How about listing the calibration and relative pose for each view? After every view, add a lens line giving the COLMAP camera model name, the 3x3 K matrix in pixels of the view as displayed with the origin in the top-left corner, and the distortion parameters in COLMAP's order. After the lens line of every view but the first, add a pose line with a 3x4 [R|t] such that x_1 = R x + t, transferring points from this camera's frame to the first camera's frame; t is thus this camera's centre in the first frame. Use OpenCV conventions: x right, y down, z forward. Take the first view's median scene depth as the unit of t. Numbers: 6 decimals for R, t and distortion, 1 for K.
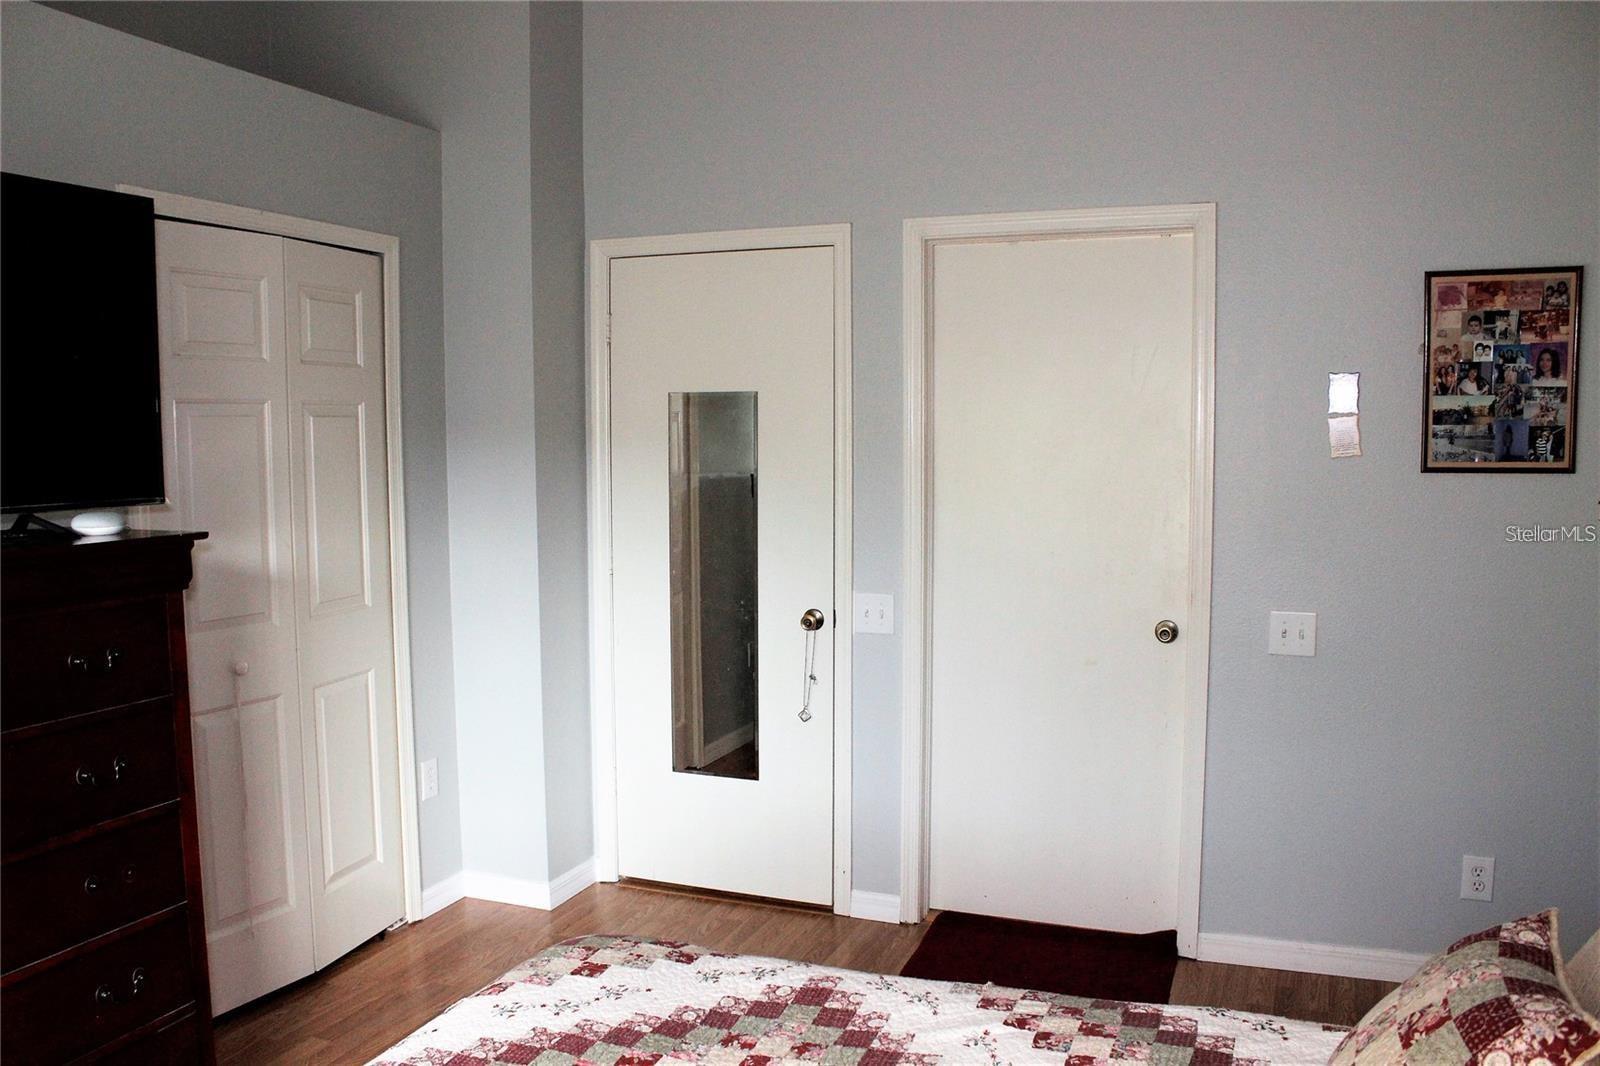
lens RADIAL K [[1332.2, 0, 800.0], [0, 1332.2, 533.0], [0, 0, 1]] dist [-0.182346, 0.159786]
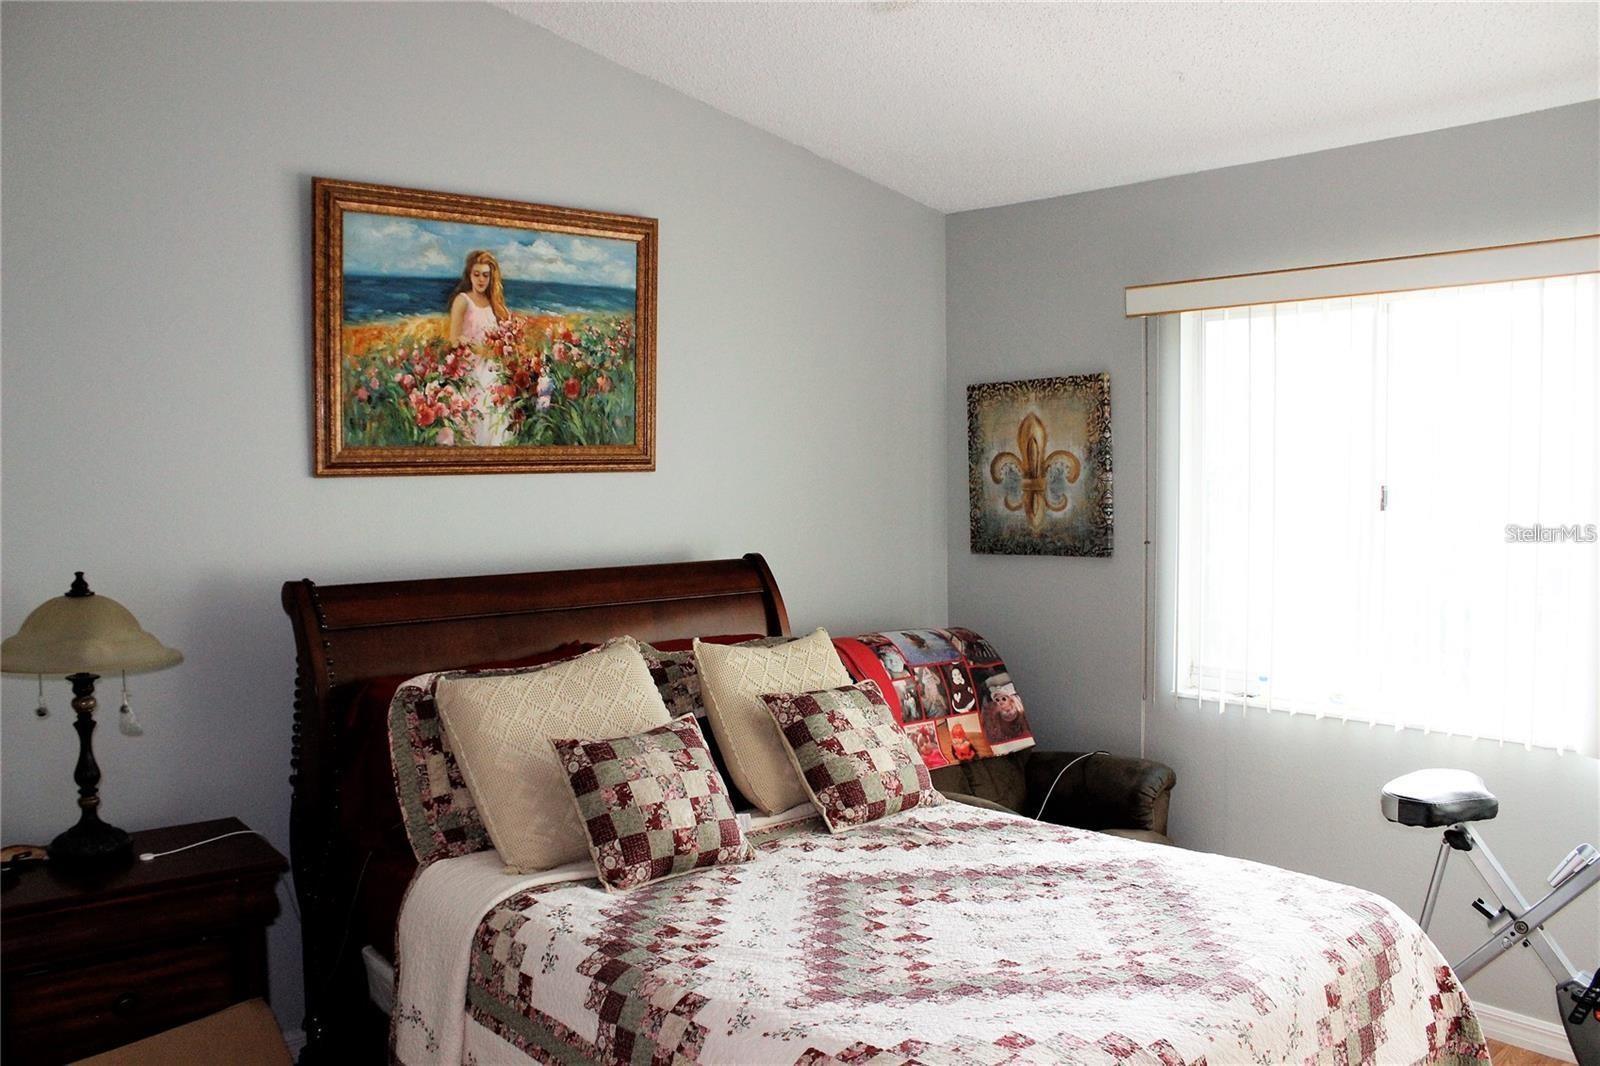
lens RADIAL K [[1332.2, 0, 800.0], [0, 1332.2, 533.0], [0, 0, 1]] dist [-0.182346, 0.159786]
pose [[-0.890852, -0.010761, 0.454166, -0.474848], [0.048270, 0.991818, 0.118184, -0.163871], [-0.451721, 0.127207, -0.883044, 1.973965]]
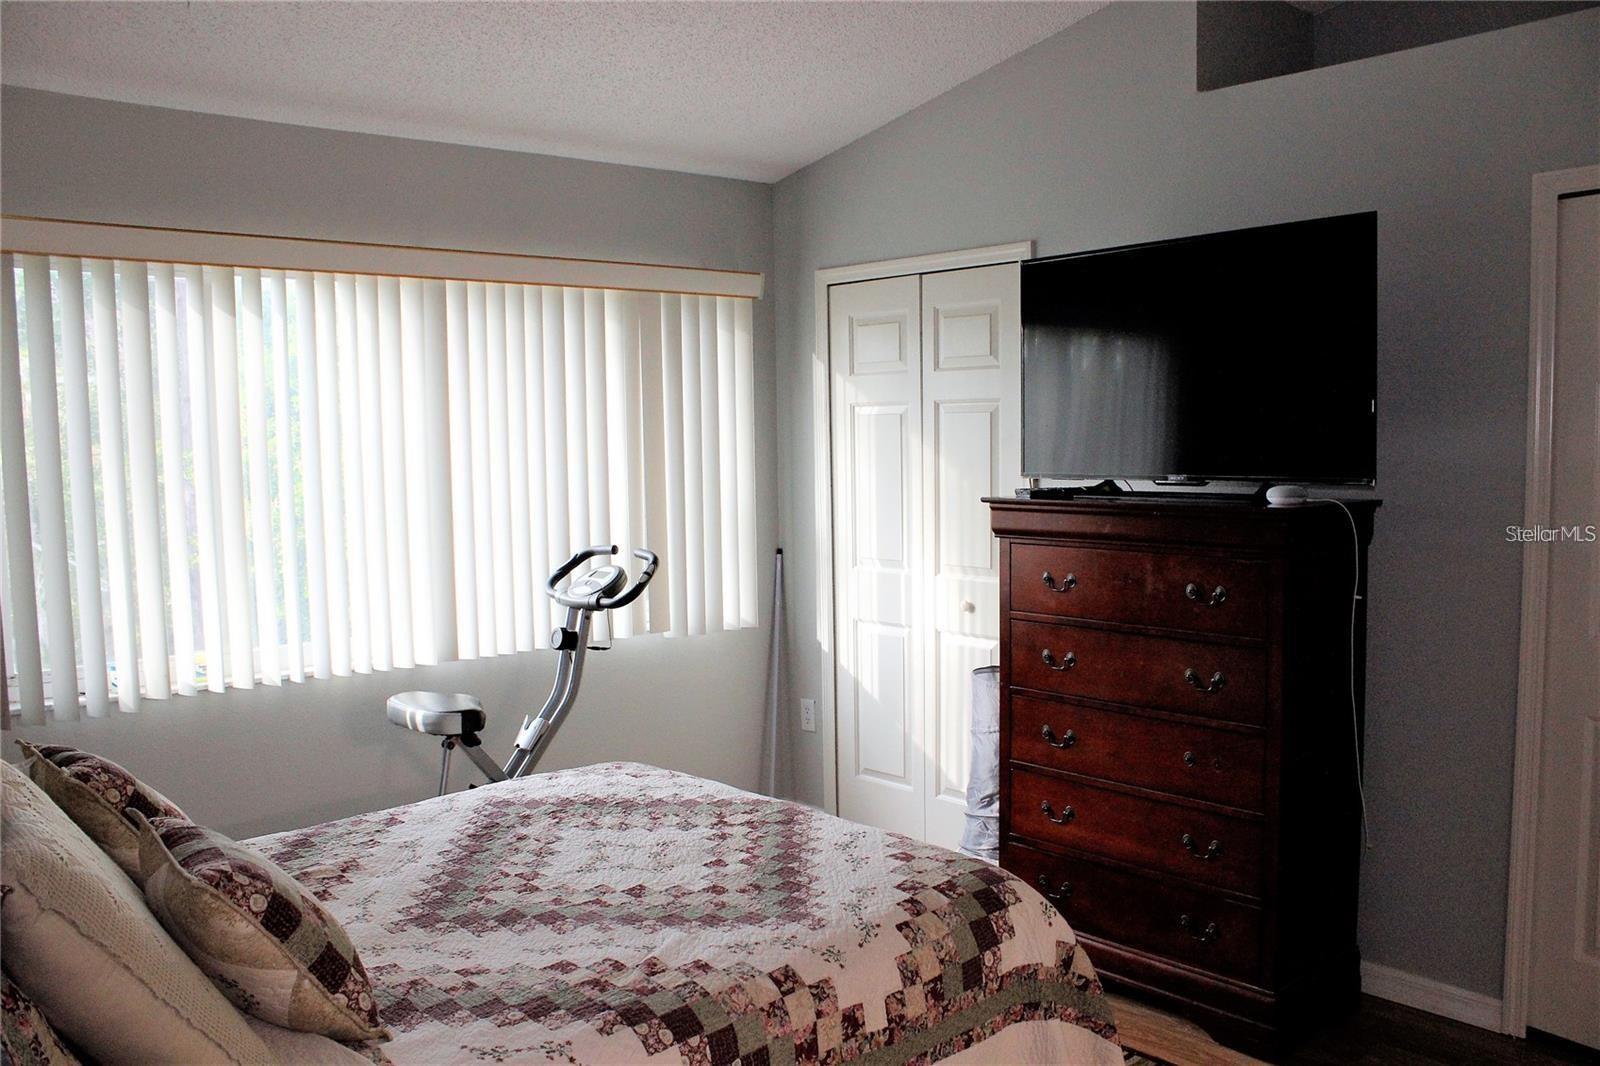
lens RADIAL K [[1332.2, 0, 800.0], [0, 1332.2, 533.0], [0, 0, 1]] dist [-0.182346, 0.159786]
pose [[-0.449507, 0.083483, -0.889367, 1.045060], [-0.053151, 0.991360, 0.119921, -0.127847], [0.891694, 0.101176, -0.441186, 1.524294]]
